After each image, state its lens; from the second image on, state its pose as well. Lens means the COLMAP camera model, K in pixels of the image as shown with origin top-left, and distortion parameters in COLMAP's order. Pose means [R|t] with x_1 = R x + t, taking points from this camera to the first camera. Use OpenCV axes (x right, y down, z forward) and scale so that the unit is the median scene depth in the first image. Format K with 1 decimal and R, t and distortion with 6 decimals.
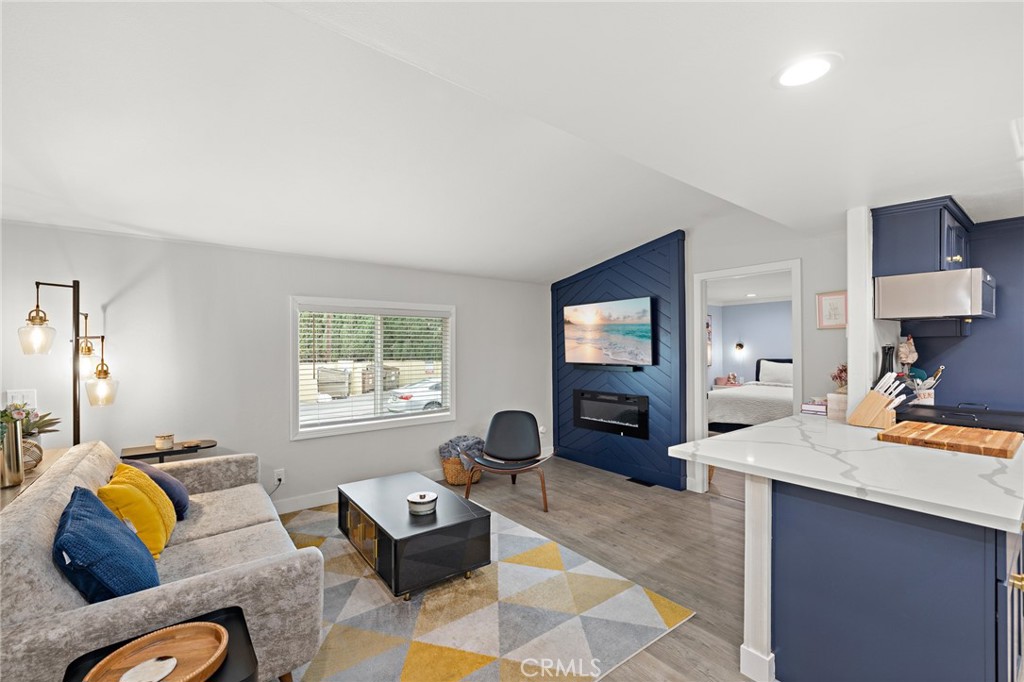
lens RADIAL K [[427.1, 0, 507.3], [0, 427.1, 335.8], [0, 0, 1]] dist [0.001385, -0.000031]
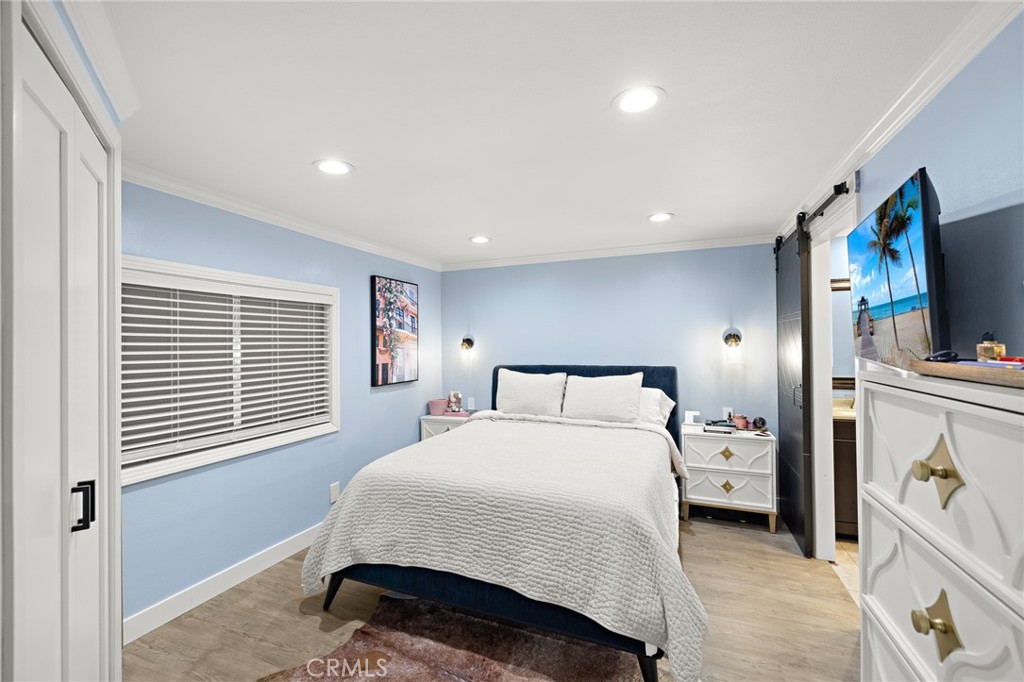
lens RADIAL K [[427.1, 0, 507.3], [0, 427.1, 335.8], [0, 0, 1]] dist [0.001385, -0.000031]
pose [[0.864663, 0.002550, 0.502345, 0.310052], [-0.006905, 0.999953, 0.006810, 0.010561], [-0.502304, -0.009357, 0.864640, 0.493662]]
